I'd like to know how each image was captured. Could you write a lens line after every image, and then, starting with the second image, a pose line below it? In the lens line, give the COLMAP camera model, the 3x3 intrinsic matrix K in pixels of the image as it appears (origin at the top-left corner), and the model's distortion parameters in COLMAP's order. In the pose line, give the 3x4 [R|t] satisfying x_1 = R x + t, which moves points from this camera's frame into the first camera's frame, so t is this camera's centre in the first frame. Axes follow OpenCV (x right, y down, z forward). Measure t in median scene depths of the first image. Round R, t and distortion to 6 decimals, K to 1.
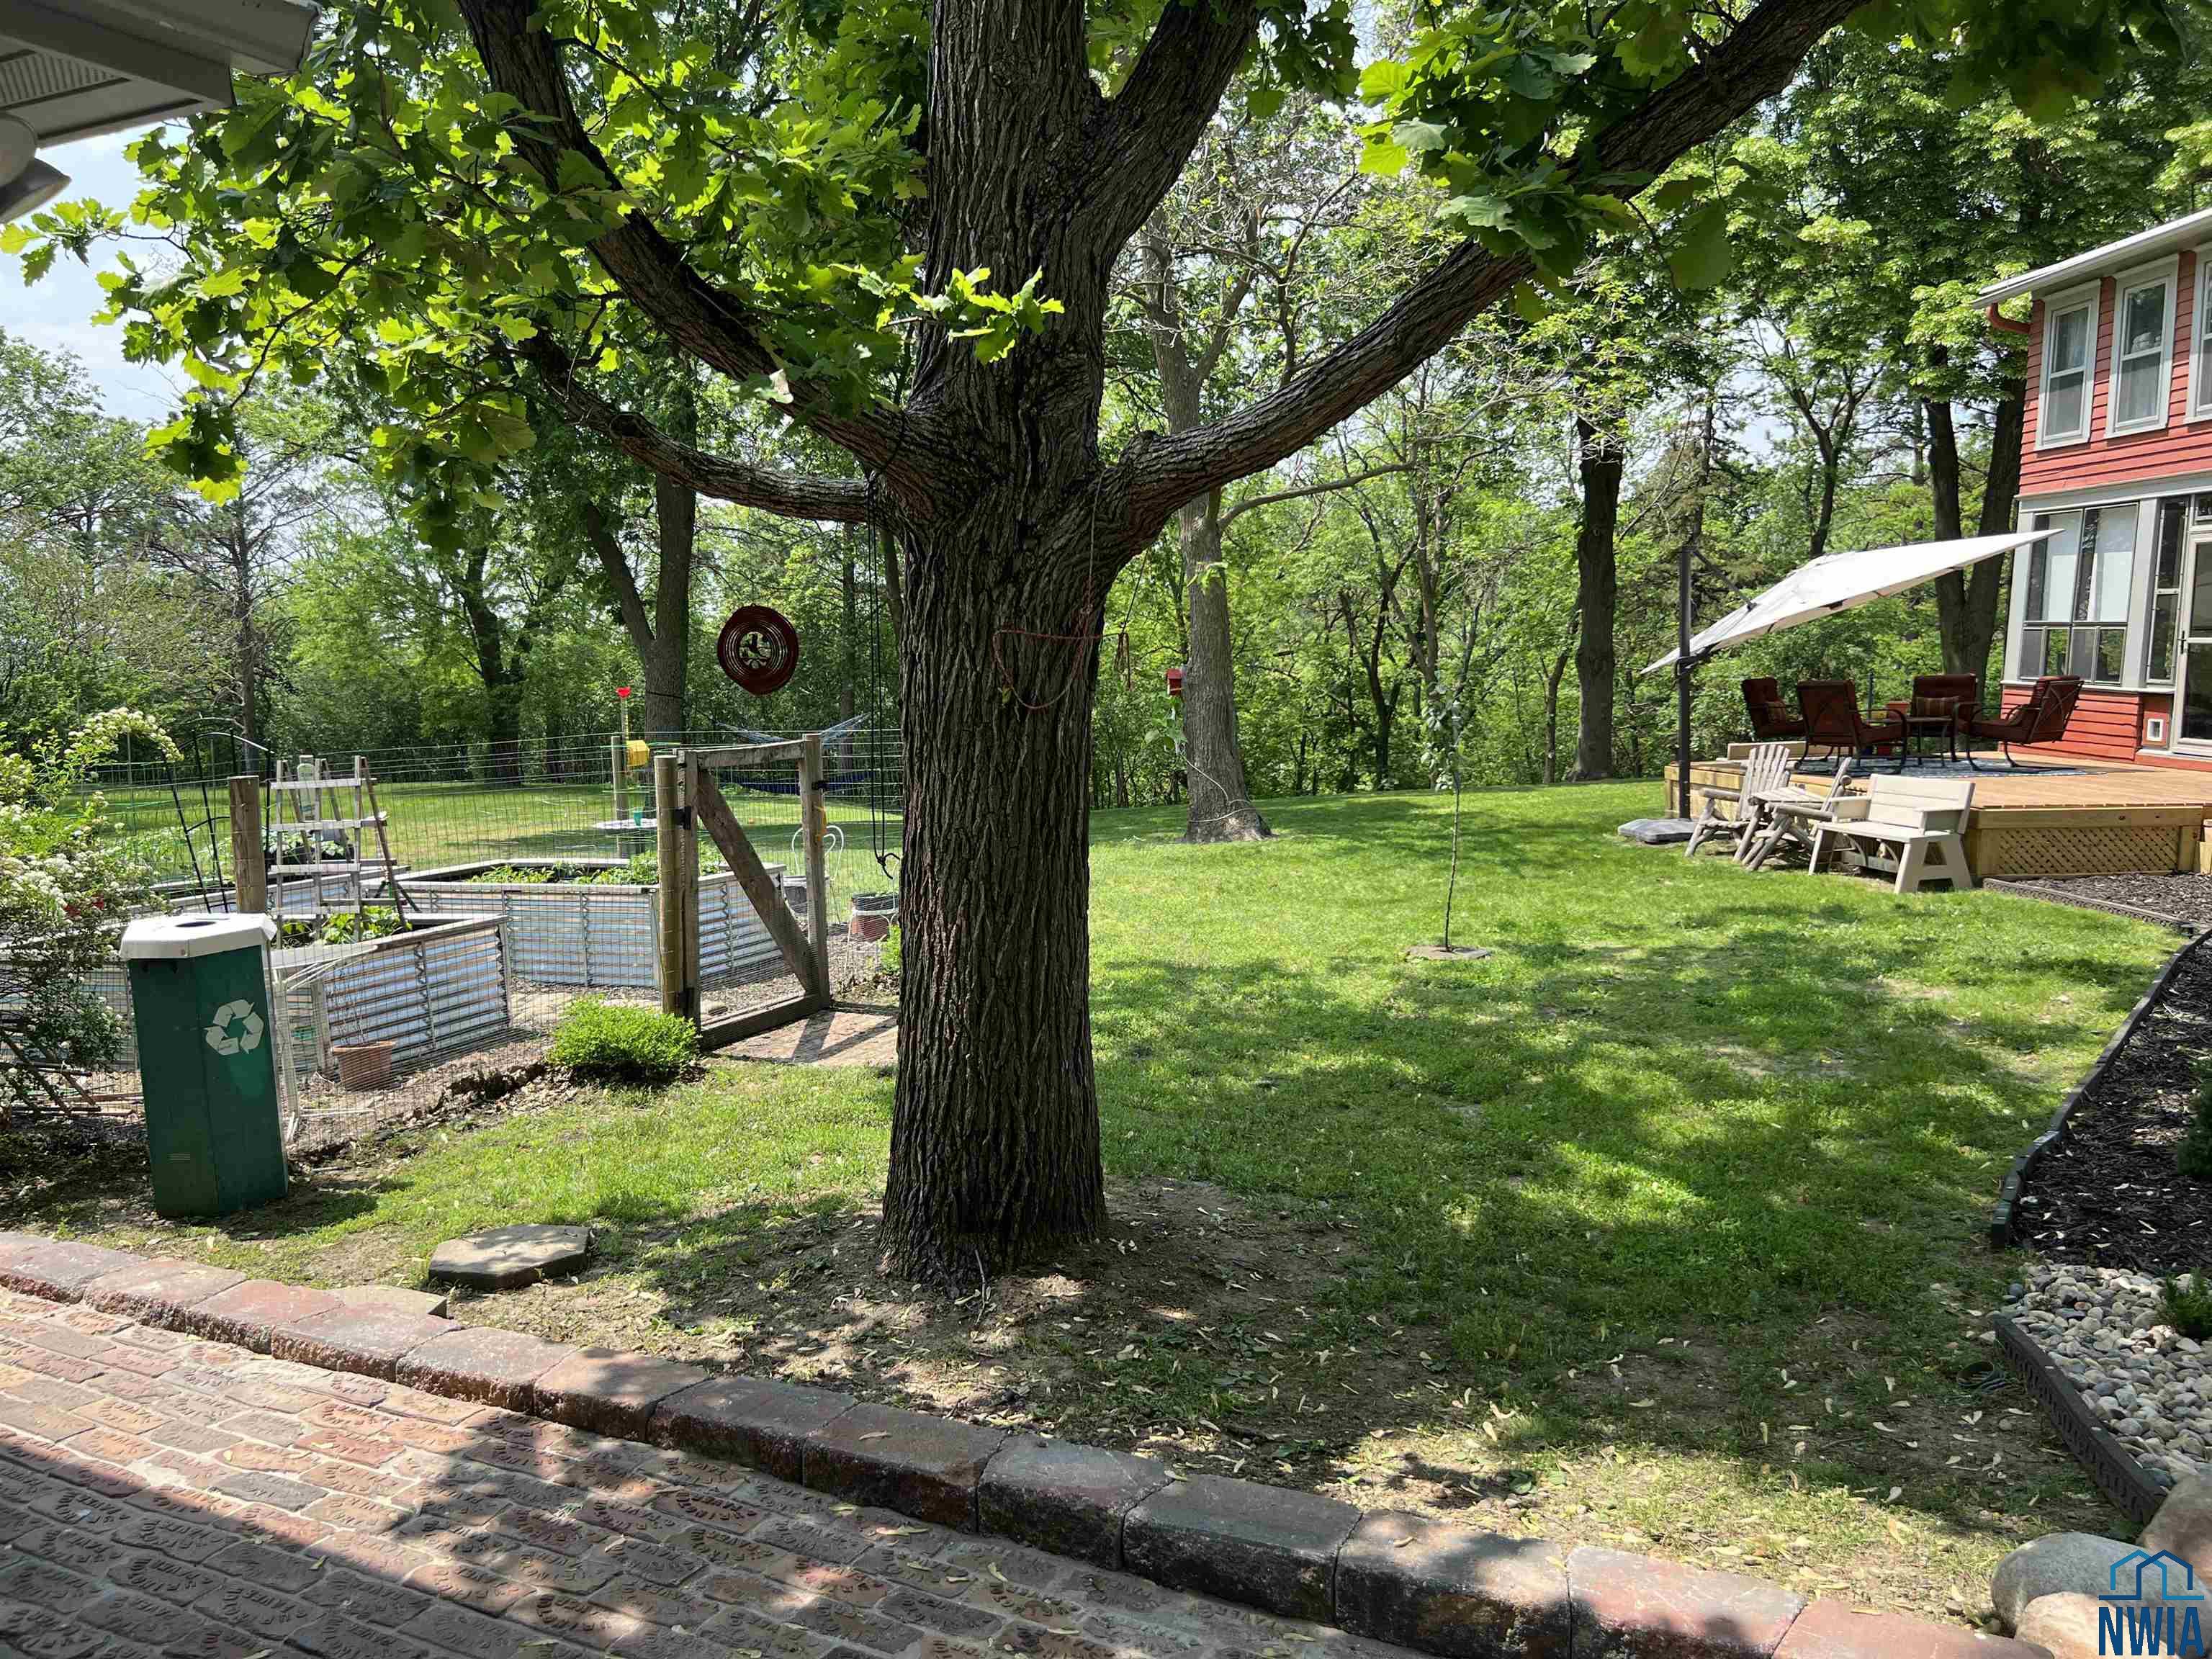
lens RADIAL K [[1714.0, 0, 1106.0], [0, 1714.0, 829.5], [0, 0, 1]] dist [0.109207, -0.112263]
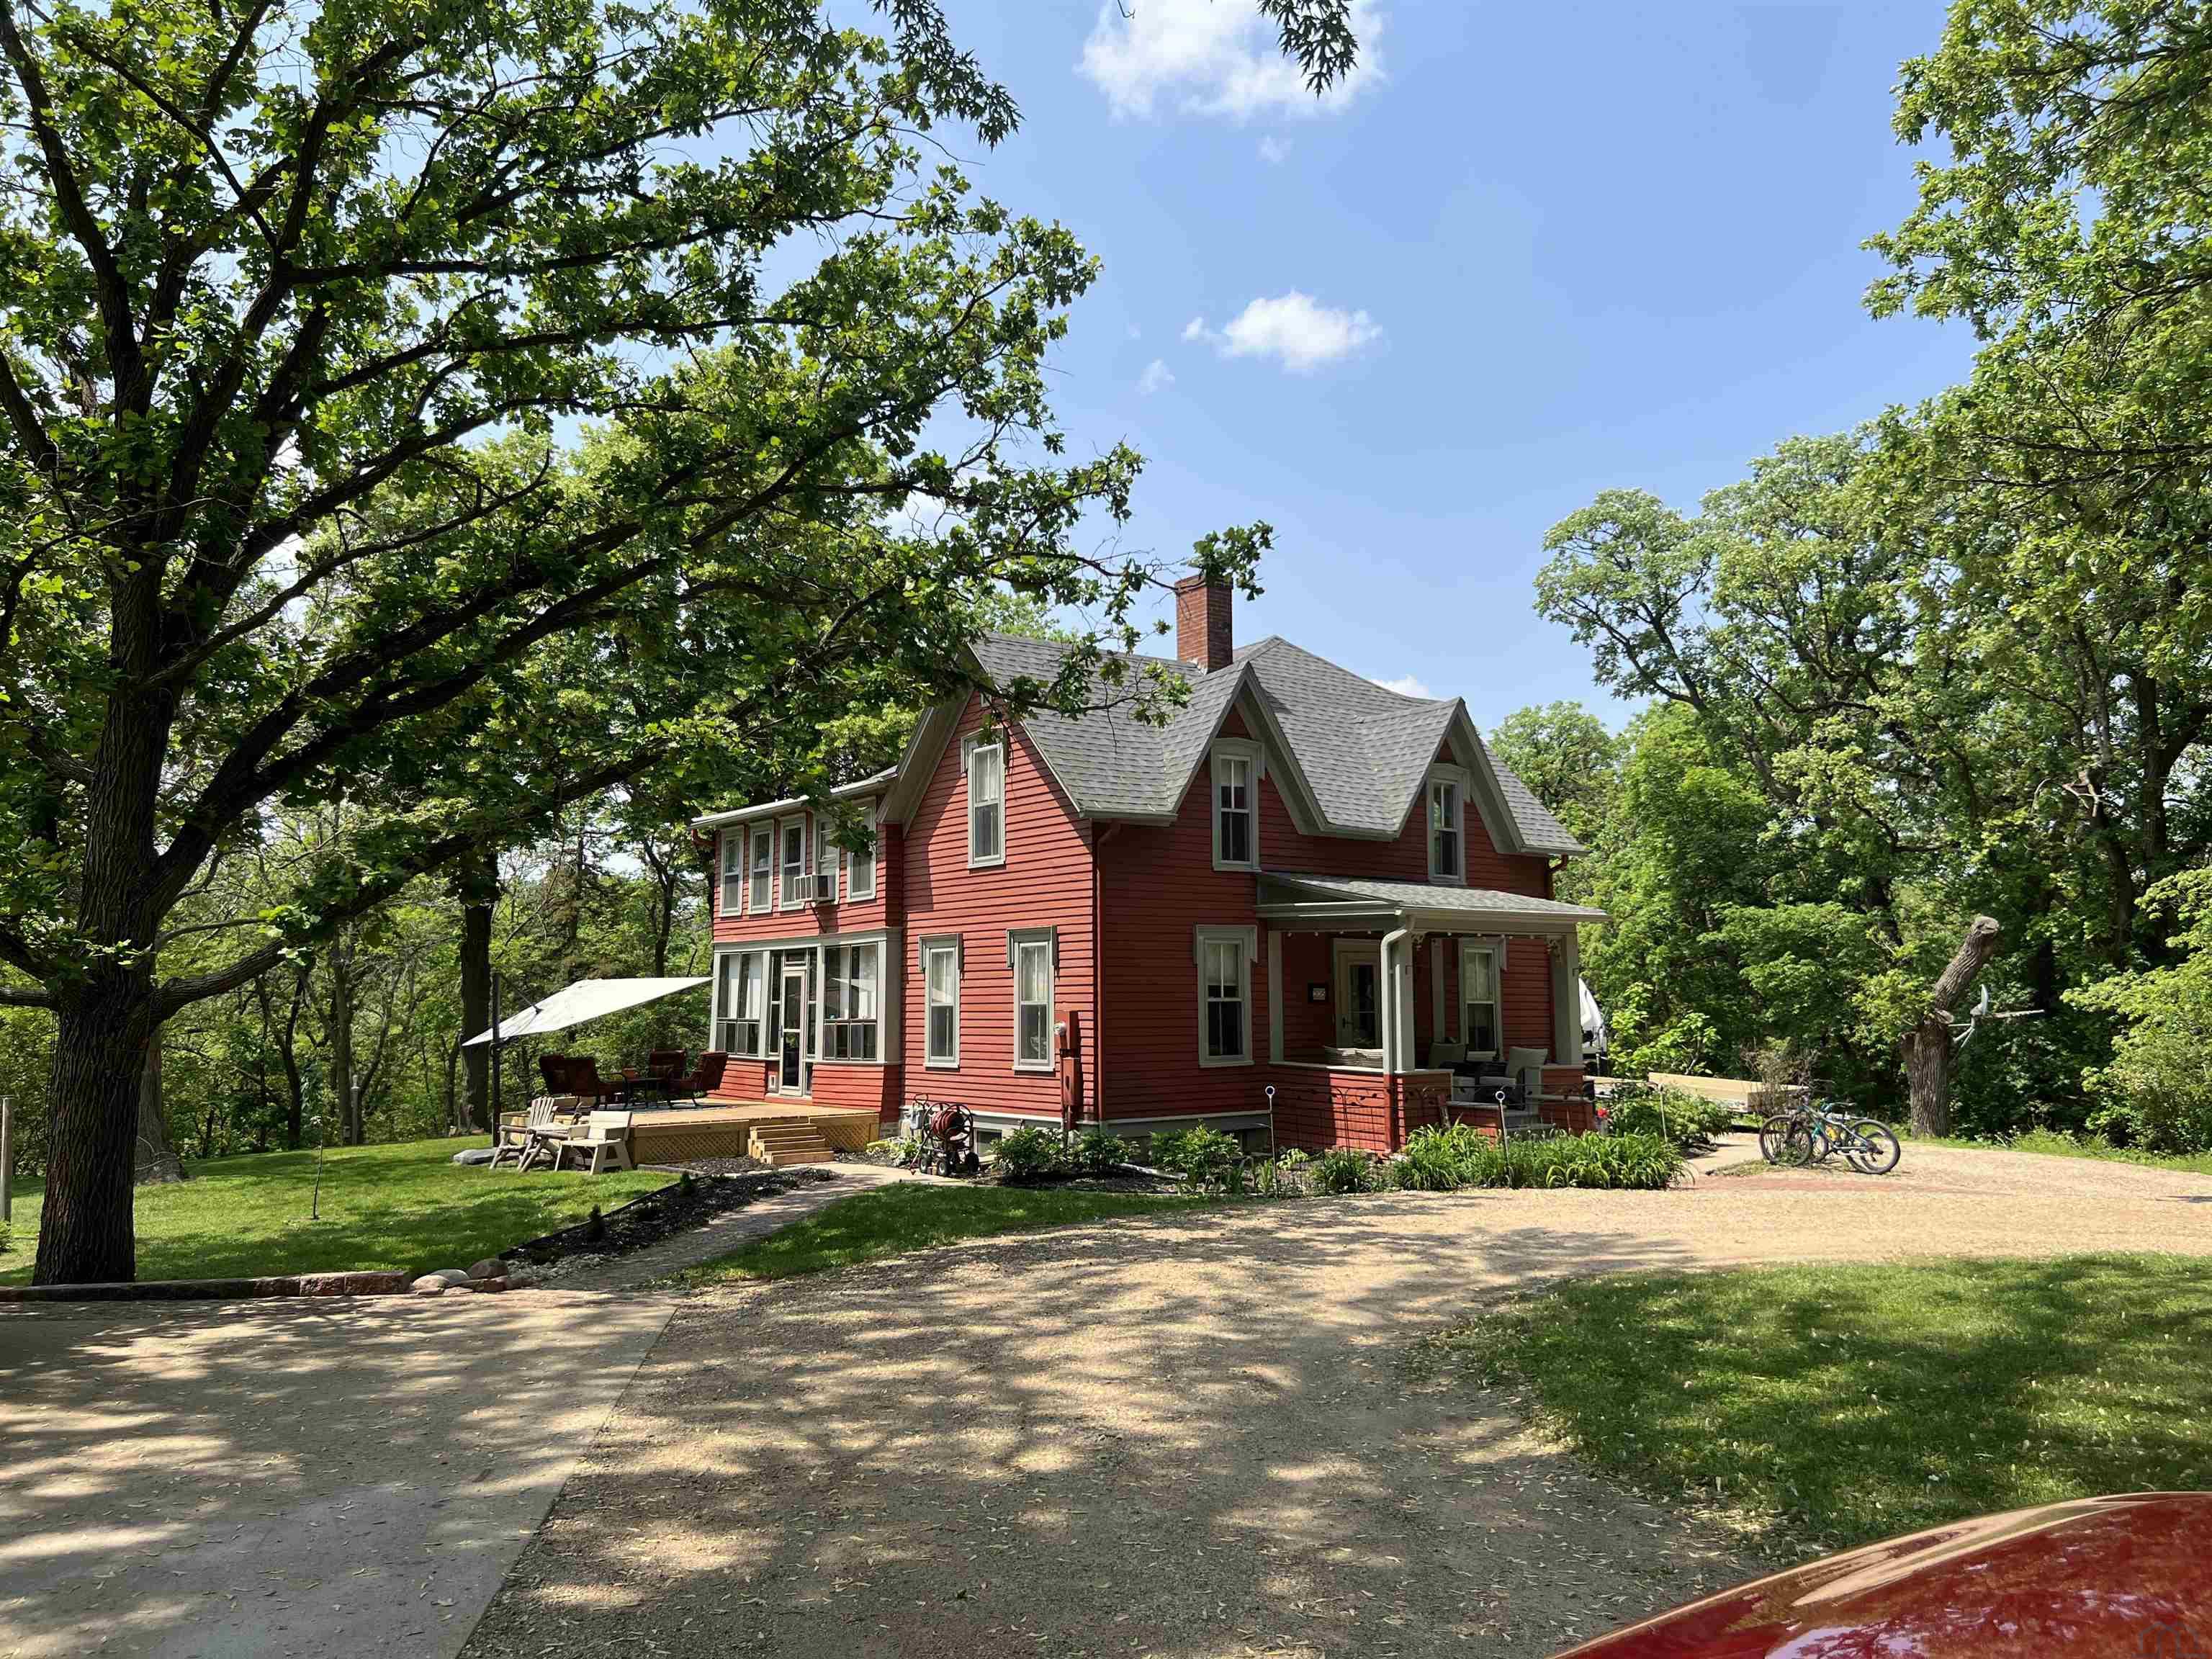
lens RADIAL K [[1714.0, 0, 1106.0], [0, 1714.0, 829.5], [0, 0, 1]] dist [0.109207, -0.112263]
pose [[0.832702, 0.055783, 0.550905, -0.088425], [0.060951, 0.979633, -0.191324, 0.046803], [-0.550357, 0.192894, 0.812342, -0.634567]]
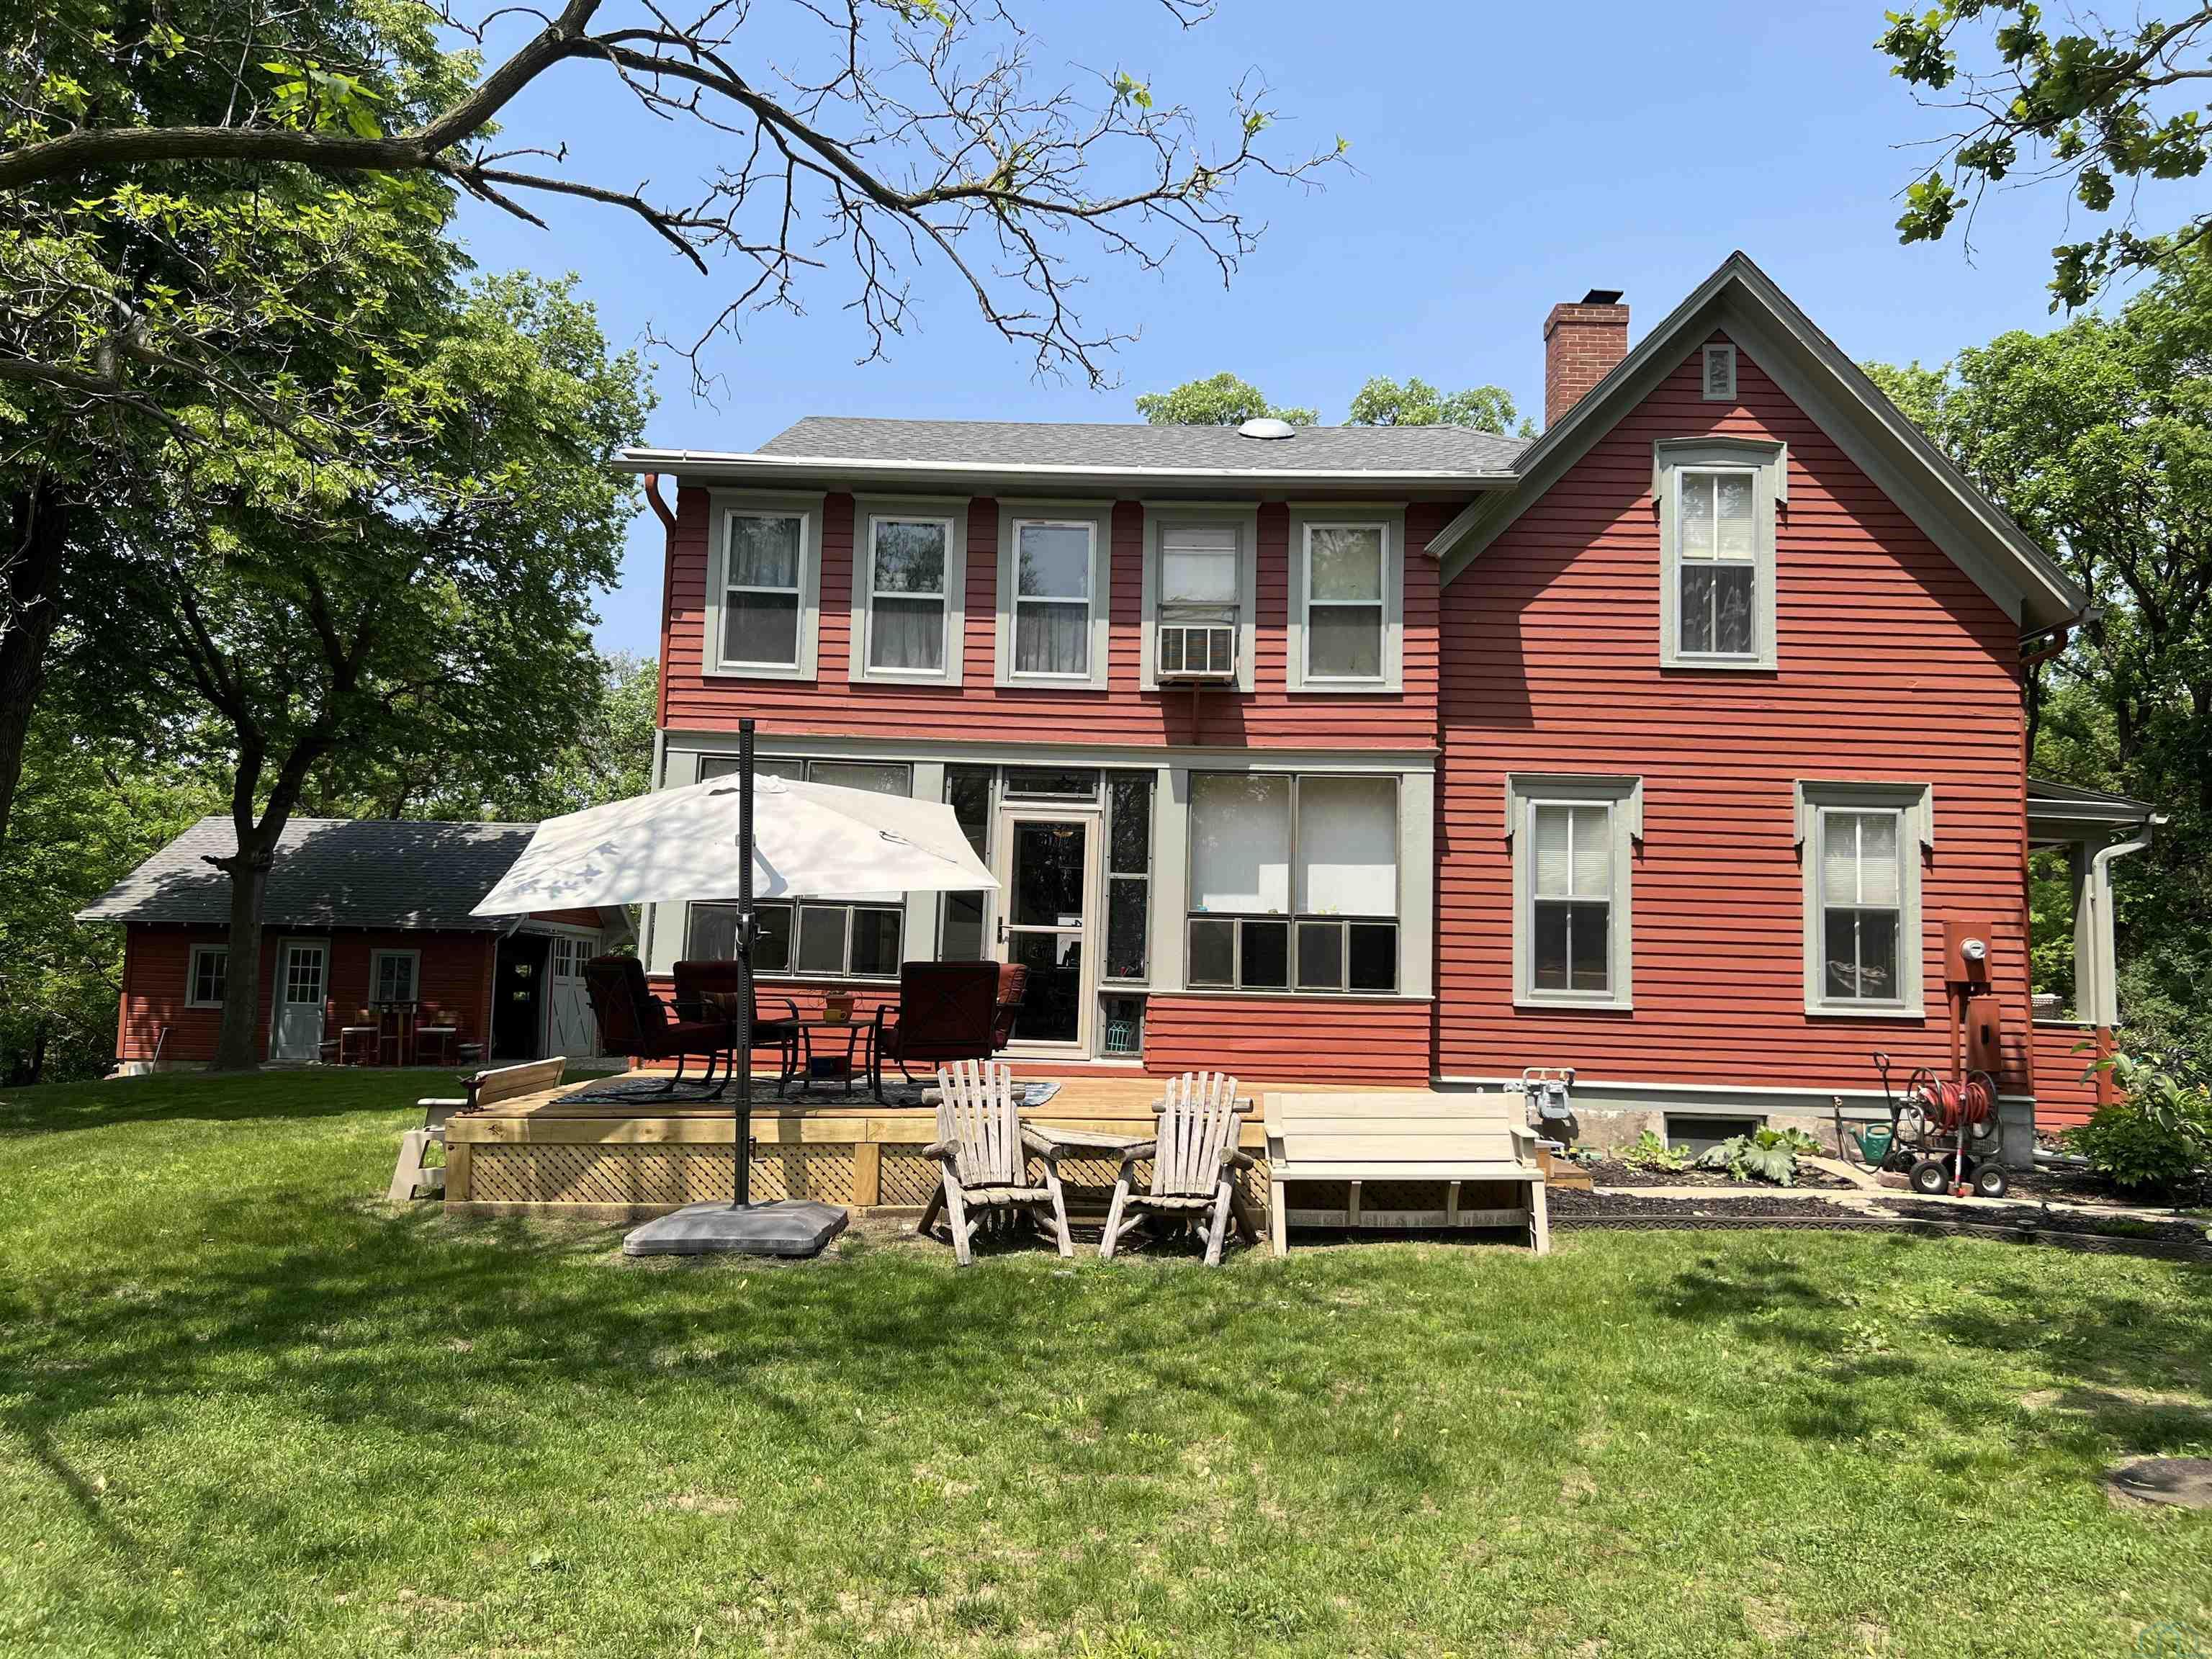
lens RADIAL K [[1714.0, 0, 1106.0], [0, 1714.0, 829.5], [0, 0, 1]] dist [0.109207, -0.112263]
pose [[0.070661, 0.086100, 0.993778, -0.241621], [0.073858, 0.993082, -0.091291, -0.072085], [-0.994762, 0.079849, 0.063813, 0.869380]]
